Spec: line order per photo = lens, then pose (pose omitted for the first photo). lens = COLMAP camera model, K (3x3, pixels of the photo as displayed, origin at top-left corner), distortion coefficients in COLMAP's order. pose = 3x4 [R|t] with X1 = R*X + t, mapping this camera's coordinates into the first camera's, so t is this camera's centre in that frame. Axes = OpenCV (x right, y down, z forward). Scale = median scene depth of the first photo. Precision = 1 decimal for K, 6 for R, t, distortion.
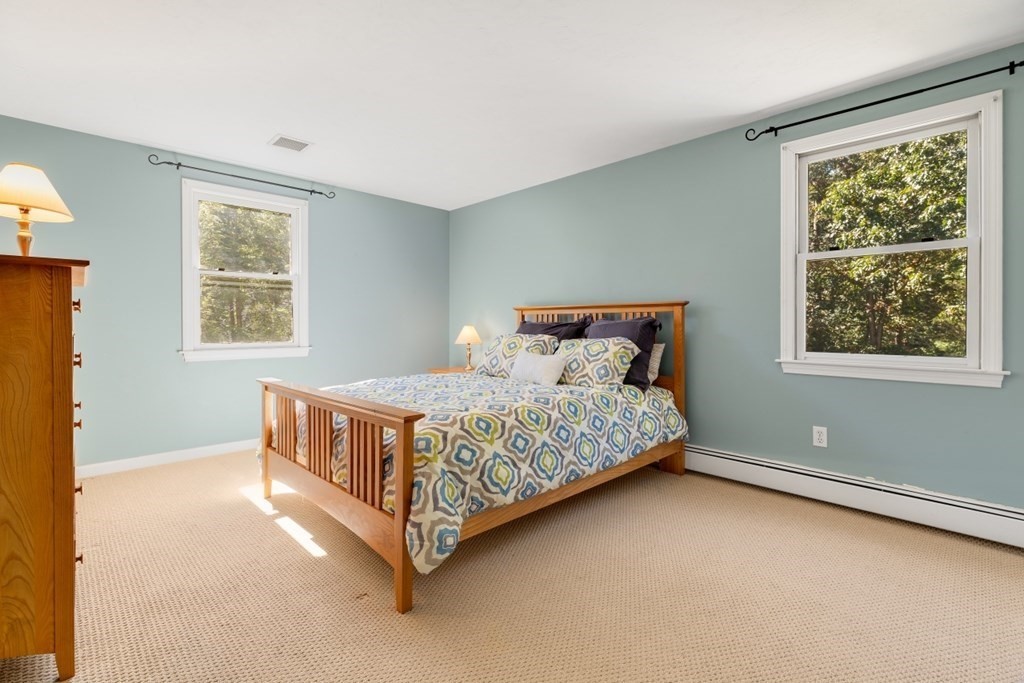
lens RADIAL K [[460.3, 0, 515.5], [0, 460.3, 327.6], [0, 0, 1]] dist [0.001187, 0.000027]
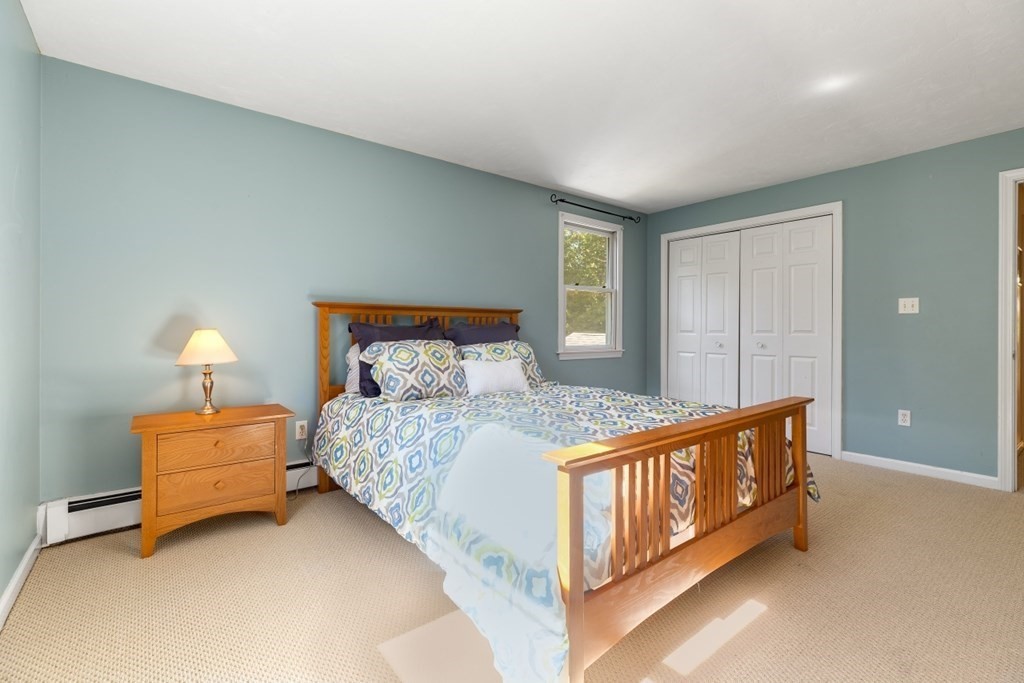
lens RADIAL K [[460.3, 0, 515.5], [0, 460.3, 327.6], [0, 0, 1]] dist [0.001187, 0.000027]
pose [[0.103725, 0.005474, 0.994591, -0.817783], [0.006067, 0.999963, -0.006136, -0.001688], [-0.994587, 0.006671, 0.103688, 0.842627]]
